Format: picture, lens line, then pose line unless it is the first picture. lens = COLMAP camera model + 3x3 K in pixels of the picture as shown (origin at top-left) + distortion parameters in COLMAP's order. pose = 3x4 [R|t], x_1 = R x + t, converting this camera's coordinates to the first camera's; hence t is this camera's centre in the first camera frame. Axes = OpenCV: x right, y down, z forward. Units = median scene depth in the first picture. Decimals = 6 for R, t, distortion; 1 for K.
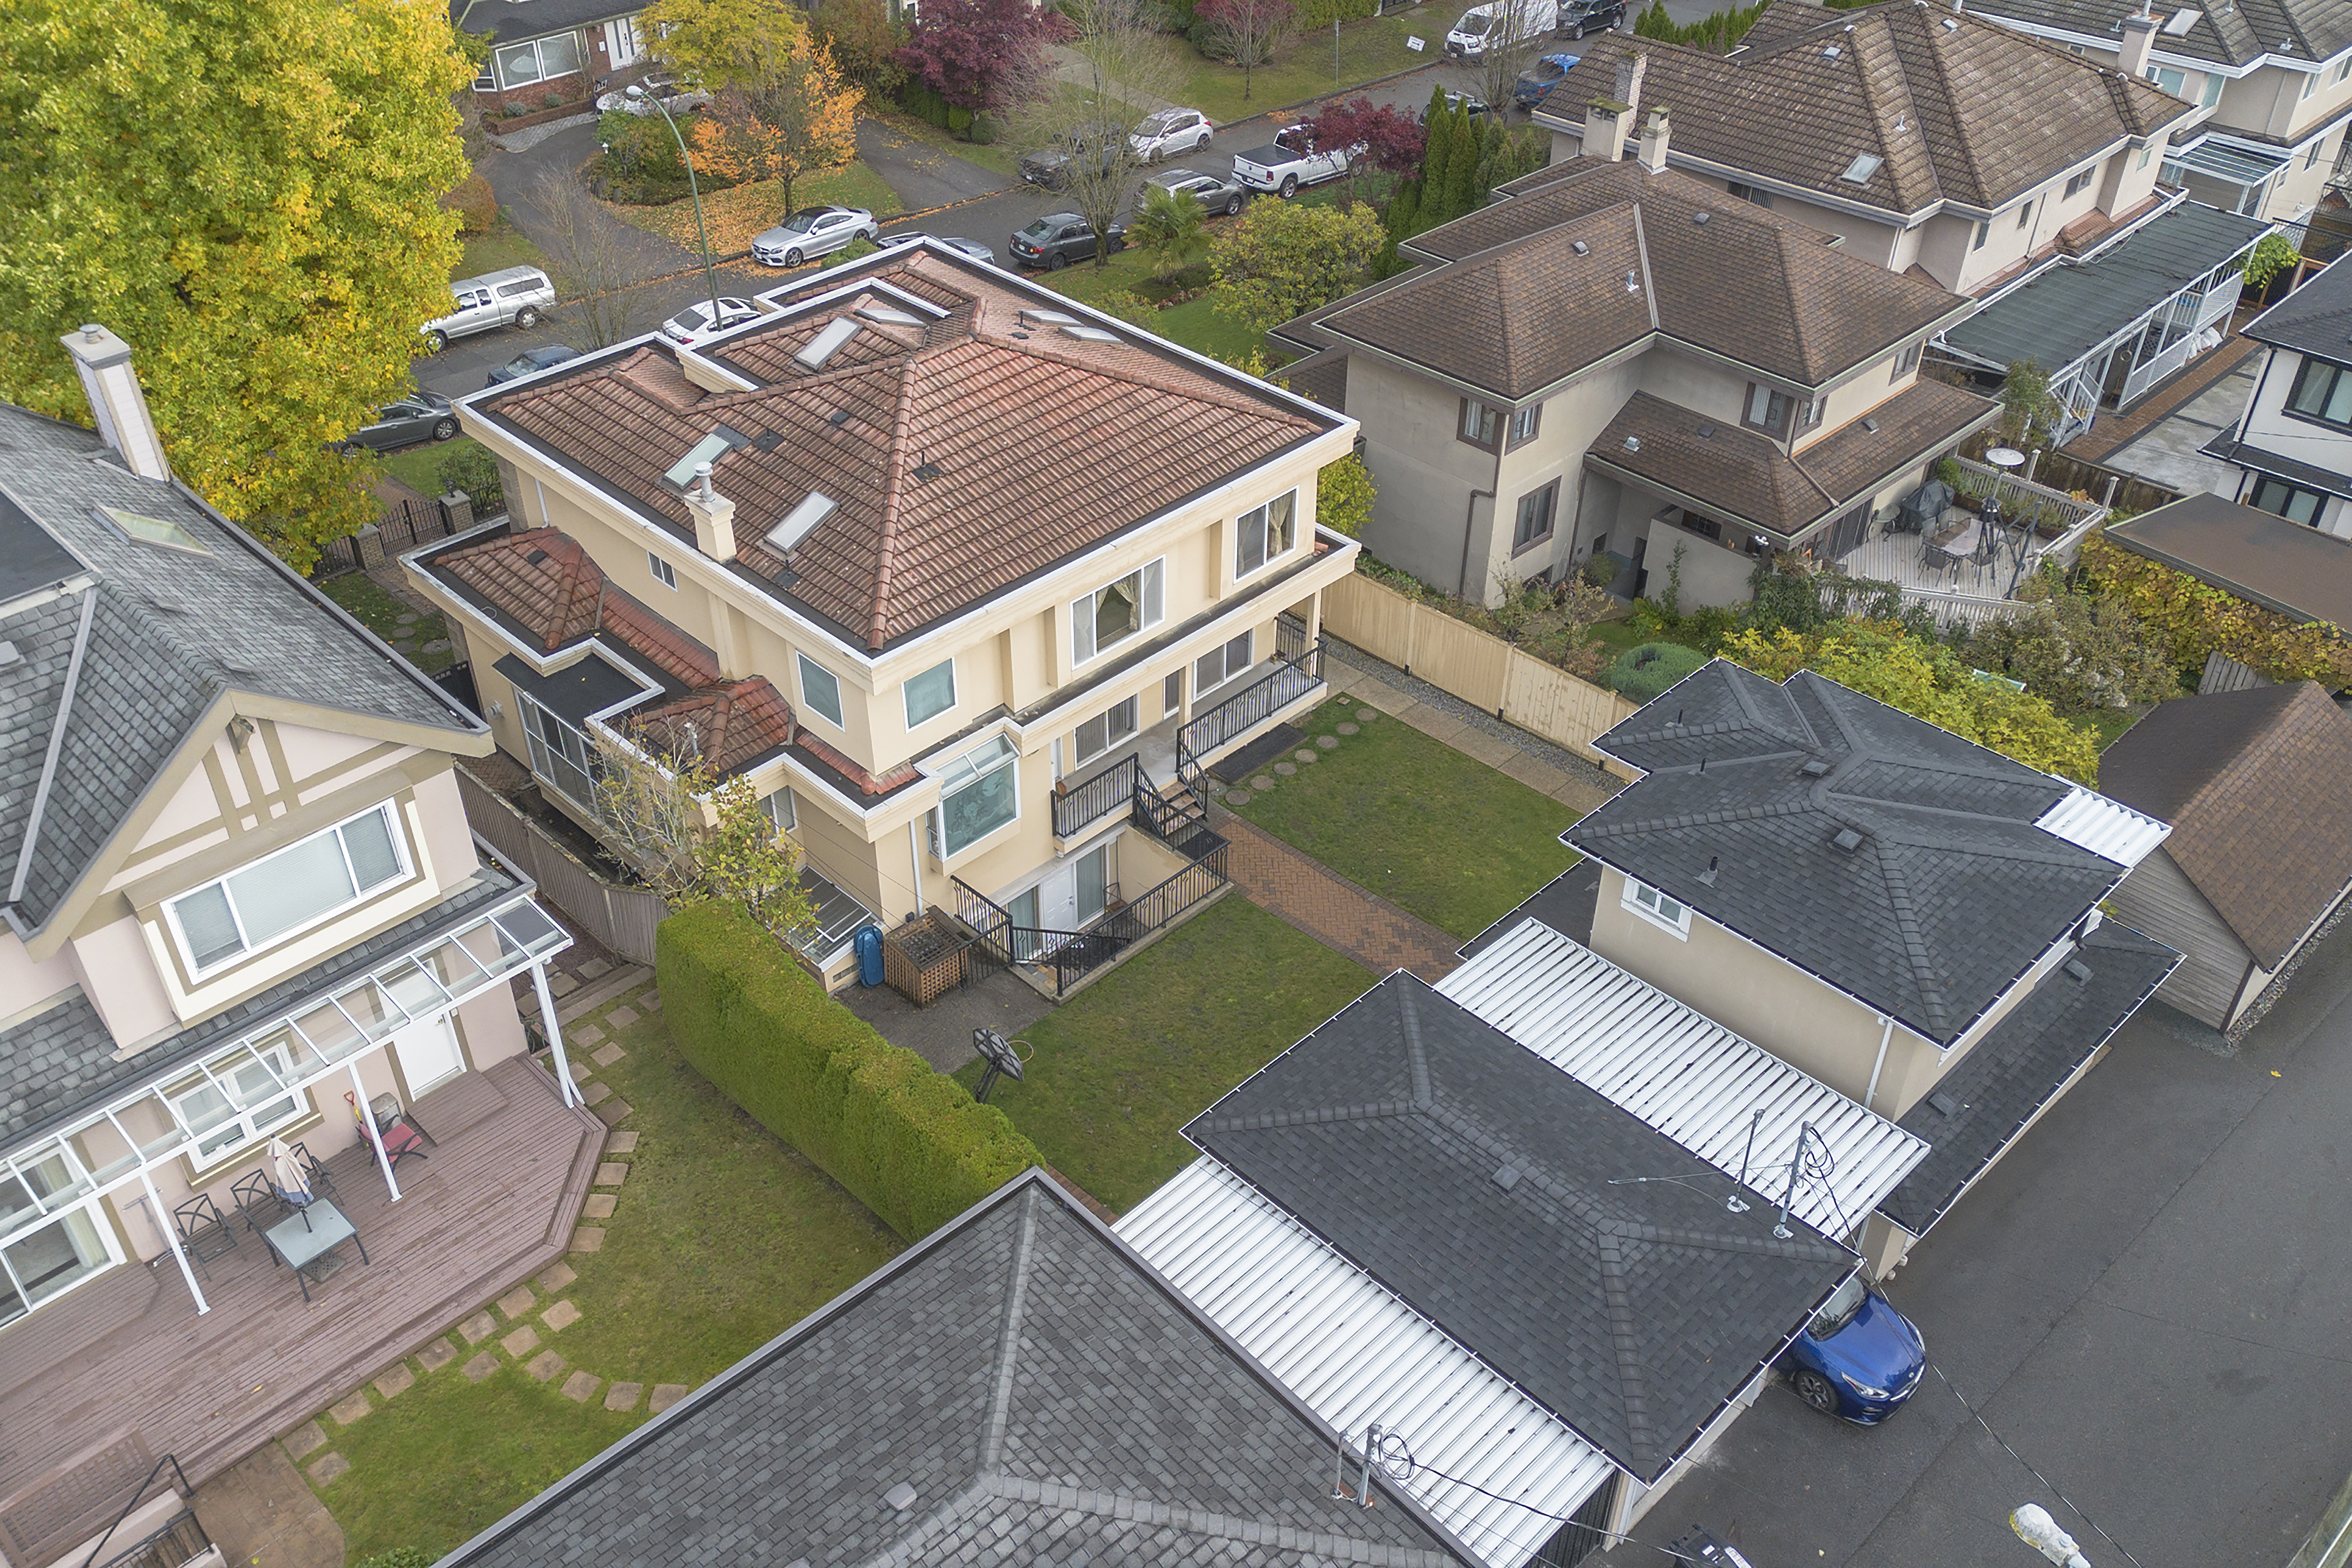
lens RADIAL K [[2026.4, 0, 1164.7], [0, 2026.4, 773.8], [0, 0, 1]] dist [0.072594, -0.006762]
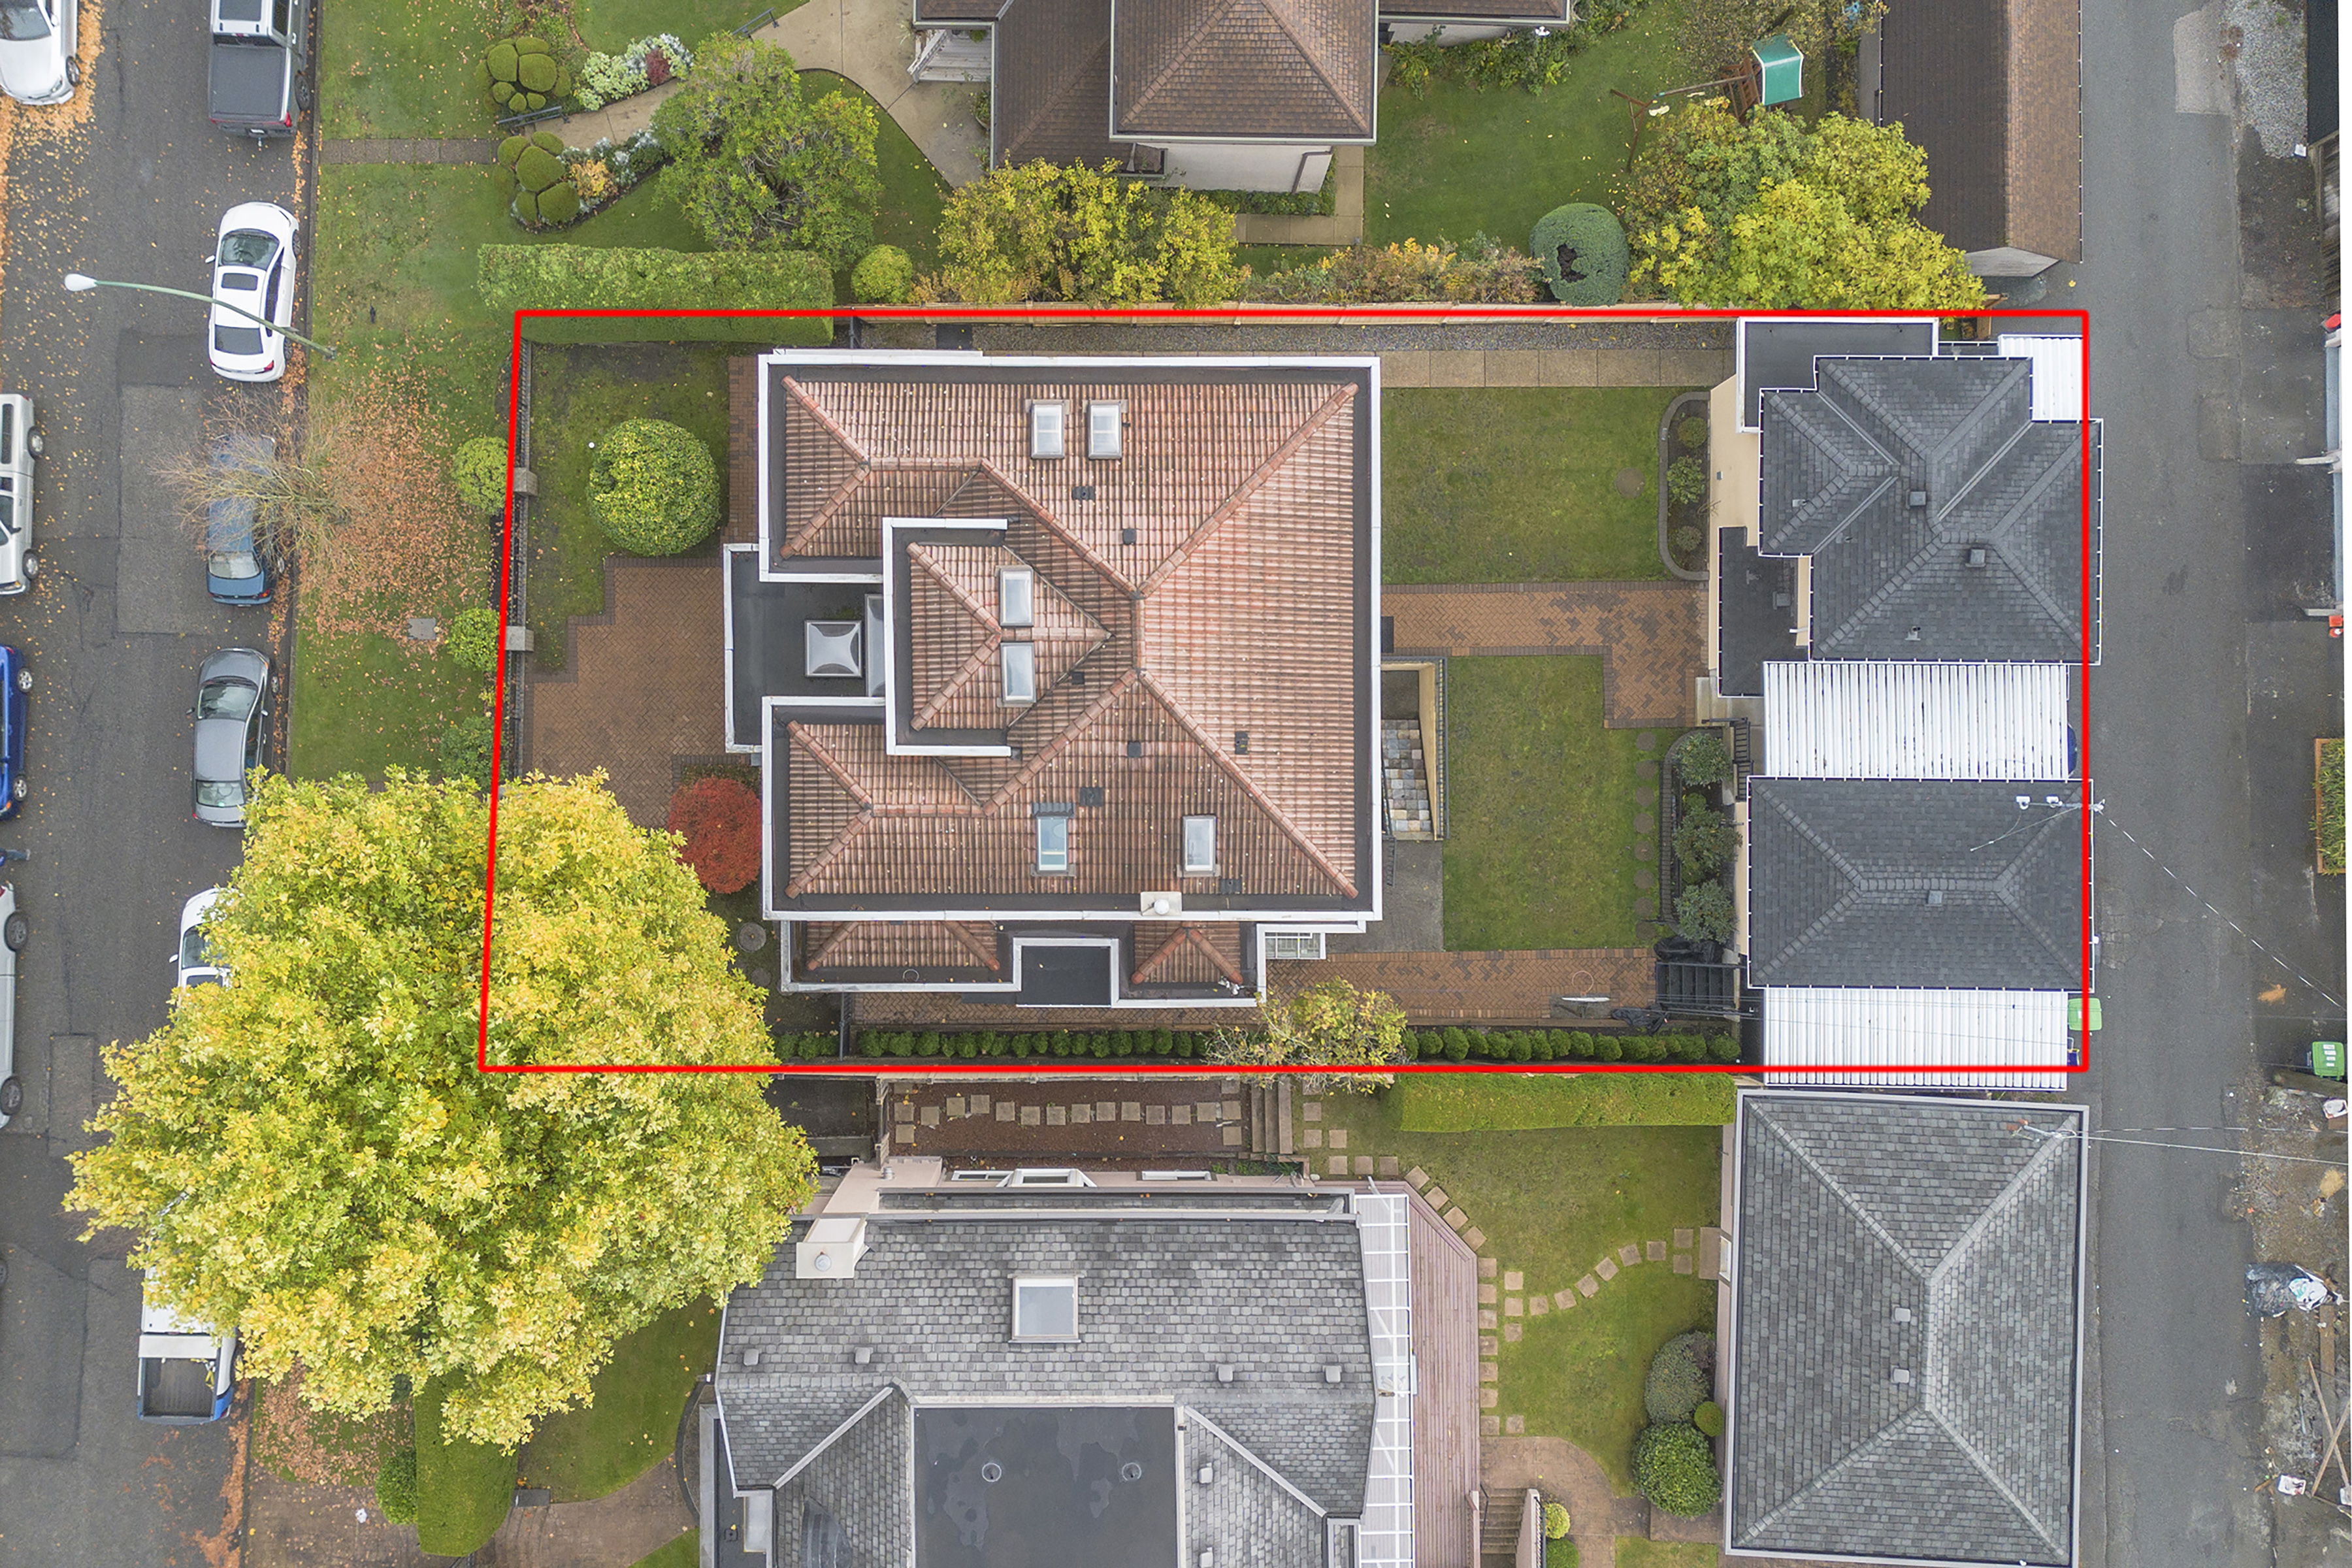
lens RADIAL K [[2026.4, 0, 1164.7], [0, 2026.4, 773.8], [0, 0, 1]] dist [0.072594, -0.006762]
pose [[0.702805, -0.710895, 0.026344, -0.241255], [0.408568, 0.433680, 0.803115, -1.392796], [-0.582355, -0.553670, 0.595241, 0.386674]]
